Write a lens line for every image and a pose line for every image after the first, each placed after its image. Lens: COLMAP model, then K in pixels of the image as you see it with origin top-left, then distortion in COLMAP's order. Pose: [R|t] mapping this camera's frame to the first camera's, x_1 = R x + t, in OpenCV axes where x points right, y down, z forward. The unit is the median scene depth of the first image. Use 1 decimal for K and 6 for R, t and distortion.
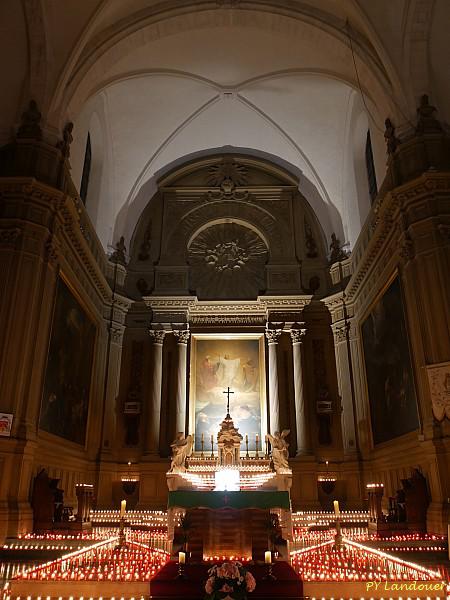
lens RADIAL K [[497.4, 0, 225.0], [0, 497.4, 300.0], [0, 0, 1]] dist [-0.052170, 0.003241]
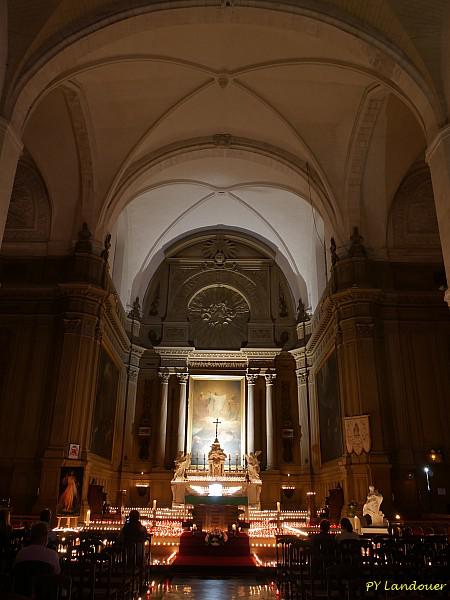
lens RADIAL K [[497.4, 0, 225.0], [0, 497.4, 300.0], [0, 0, 1]] dist [-0.052170, 0.003241]
pose [[0.999593, 0.021249, 0.019032, -0.003832], [-0.021173, 0.999767, -0.004183, -0.130165], [-0.019117, 0.003779, 0.999810, -0.325013]]
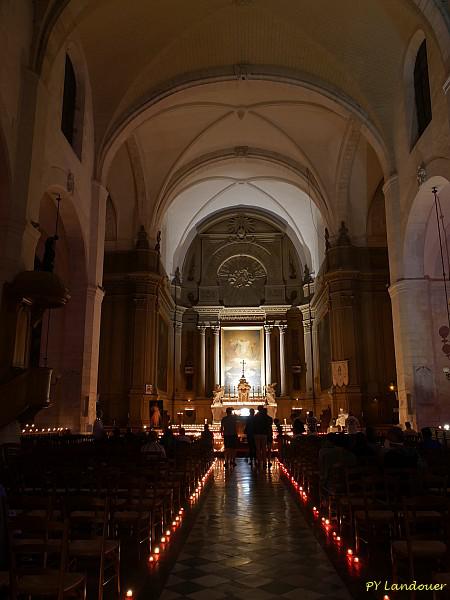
lens RADIAL K [[497.4, 0, 225.0], [0, 497.4, 300.0], [0, 0, 1]] dist [-0.052170, 0.003241]
pose [[0.999704, -0.009951, -0.022201, -0.015528], [0.013085, 0.989224, 0.145825, -0.280873], [0.020510, -0.146072, 0.989061, -0.703816]]
